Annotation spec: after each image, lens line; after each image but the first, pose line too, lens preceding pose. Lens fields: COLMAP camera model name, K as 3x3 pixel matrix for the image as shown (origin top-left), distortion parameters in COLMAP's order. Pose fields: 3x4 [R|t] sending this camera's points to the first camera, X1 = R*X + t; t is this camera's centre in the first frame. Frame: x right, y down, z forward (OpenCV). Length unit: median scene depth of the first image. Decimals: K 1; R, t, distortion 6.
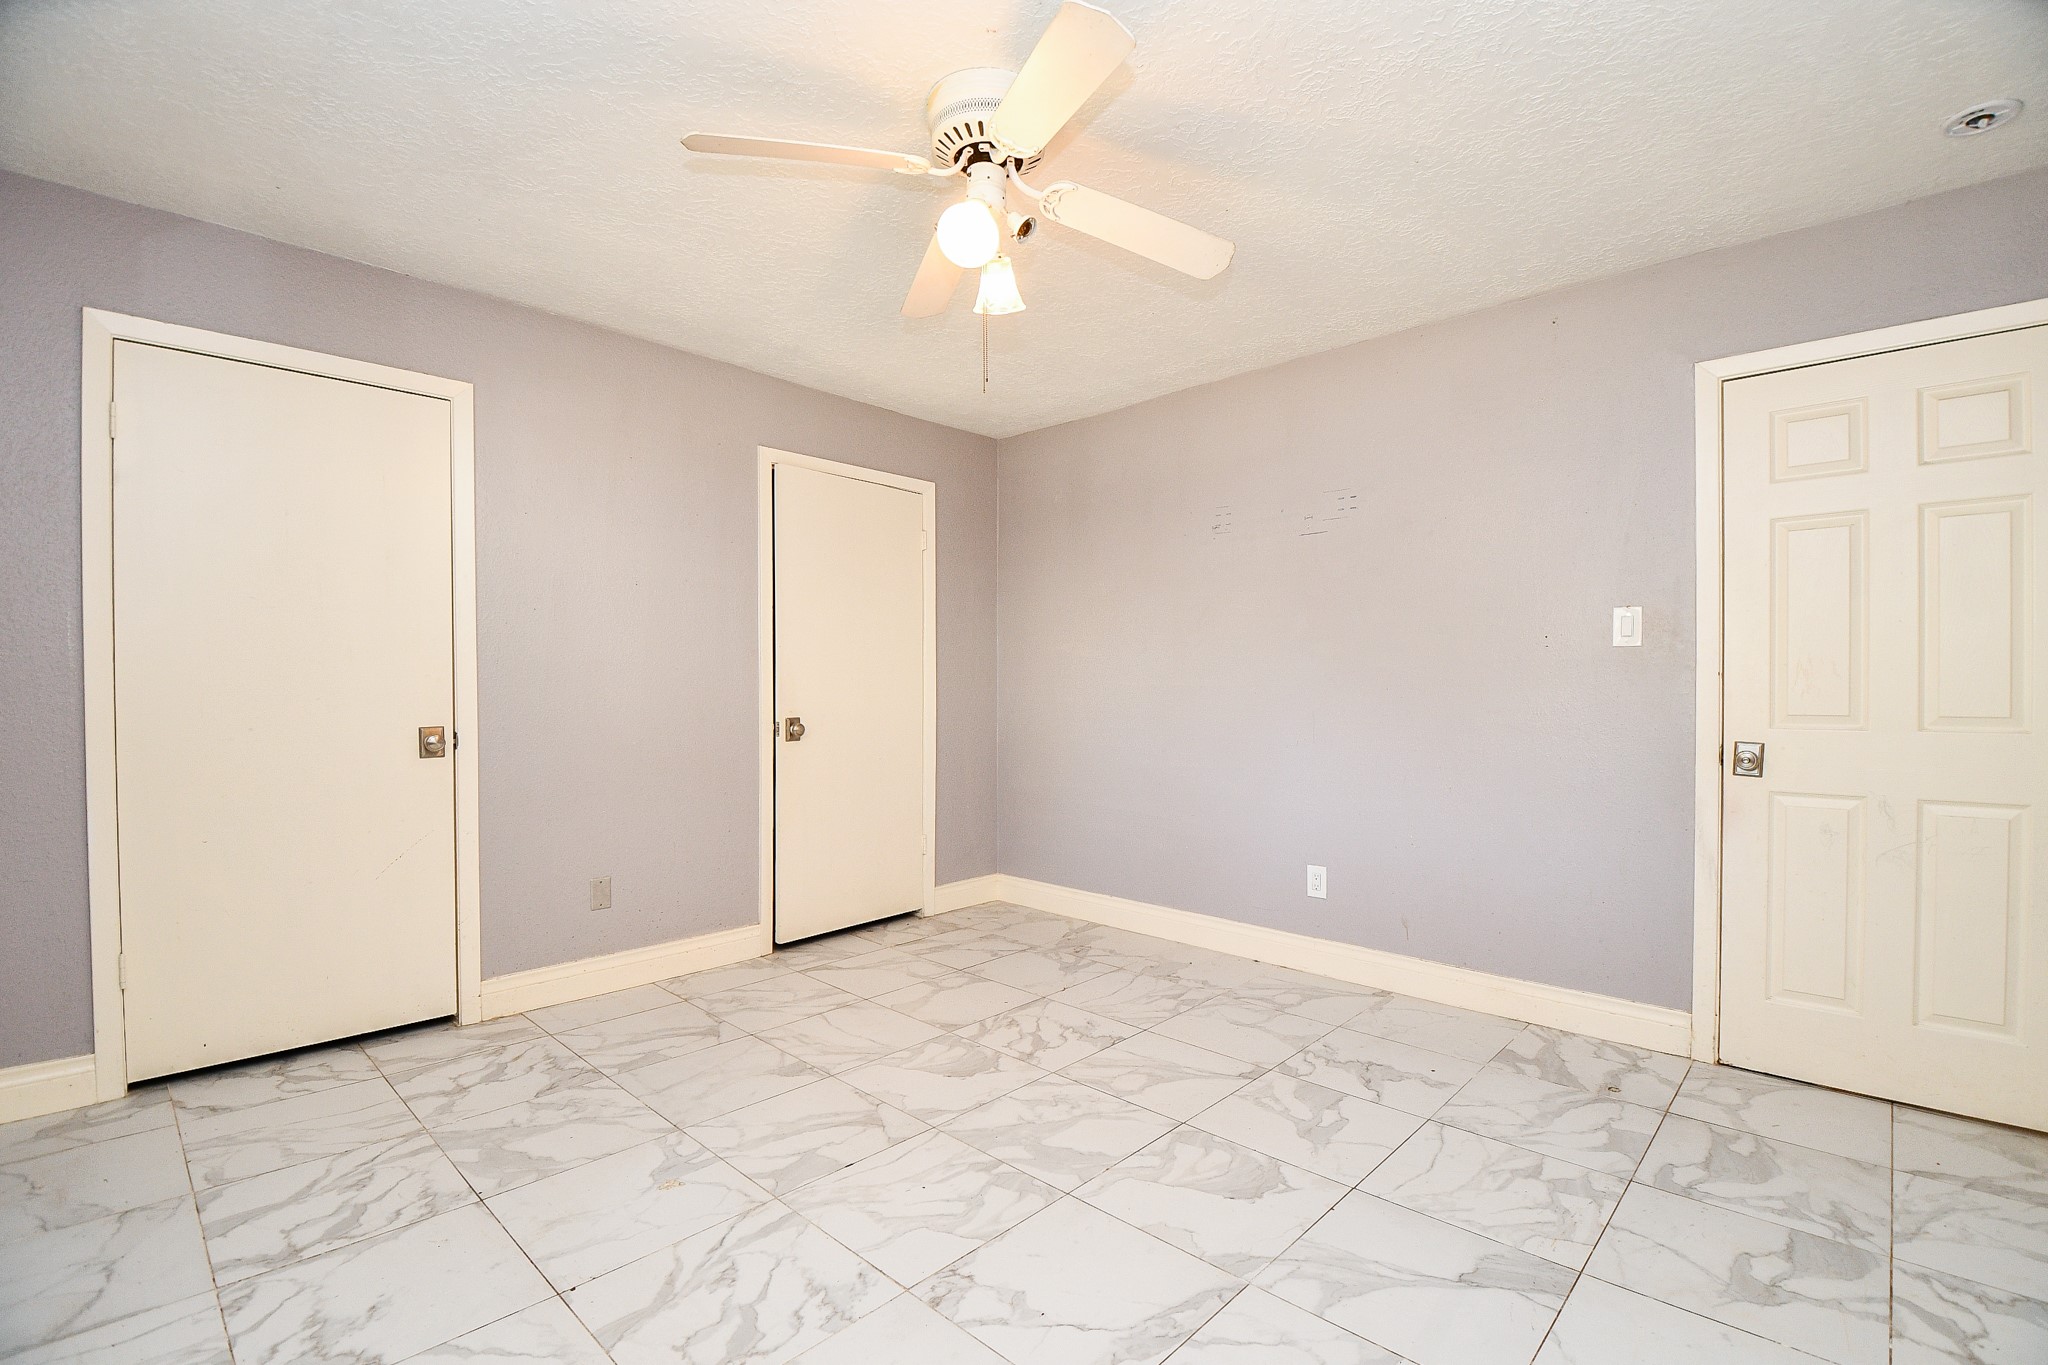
lens RADIAL K [[939.9, 0, 1003.0], [0, 939.9, 676.3], [0, 0, 1]] dist [-0.002477, -0.019268]
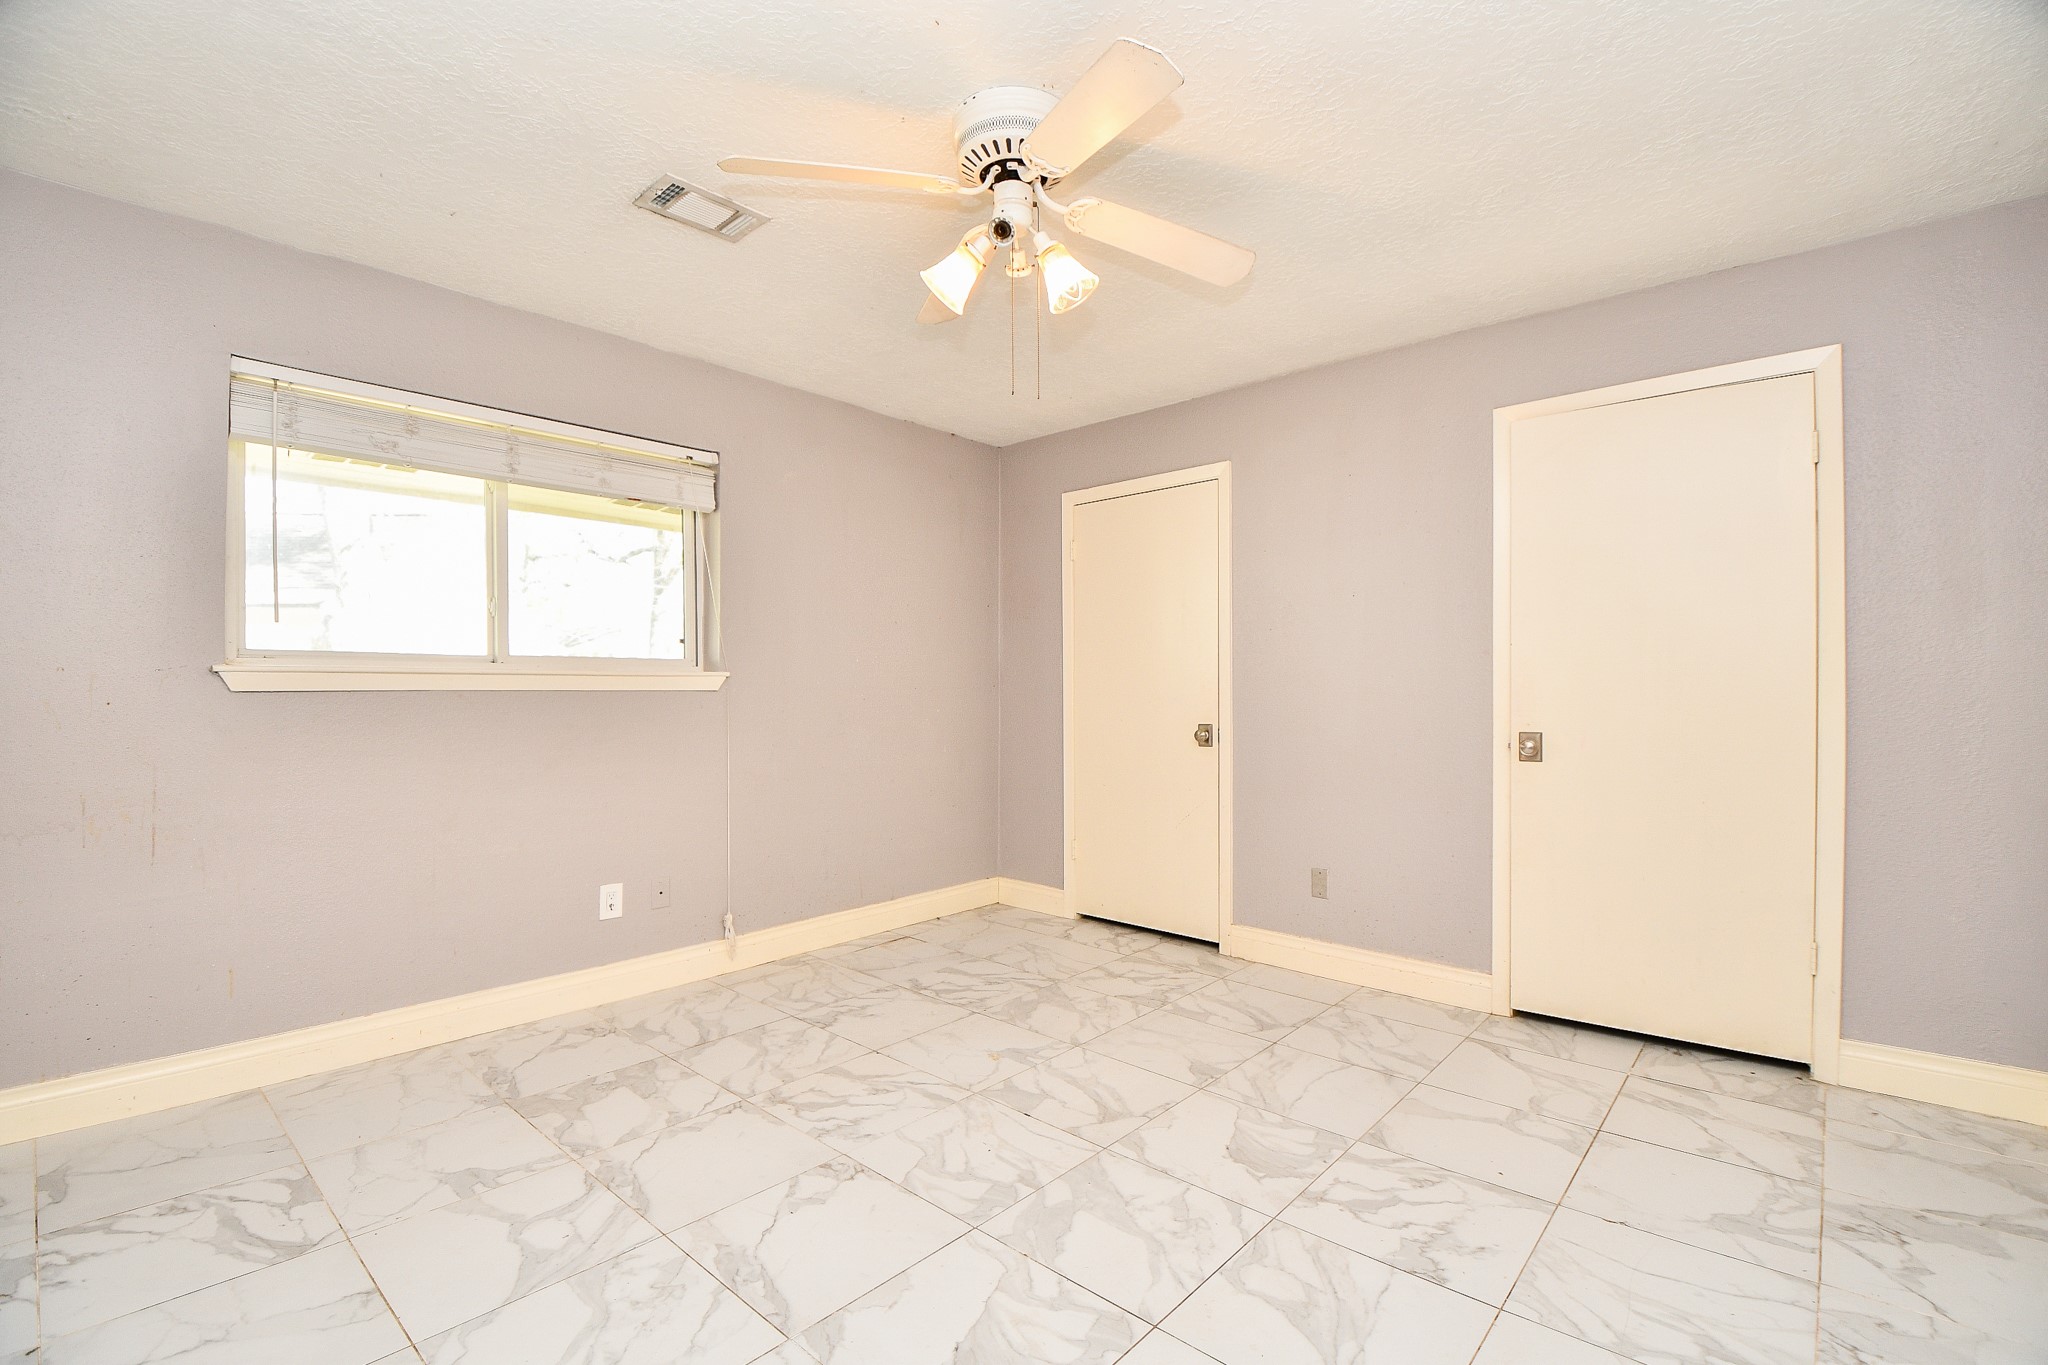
lens RADIAL K [[900.5, 0, 1027.1], [0, 900.5, 691.3], [0, 0, 1]] dist [0.022515, -0.029637]
pose [[0.036879, 0.003143, -0.999315, 0.767167], [0.011082, 0.999932, 0.003554, 0.001598], [0.999258, -0.011205, 0.036842, 0.793022]]
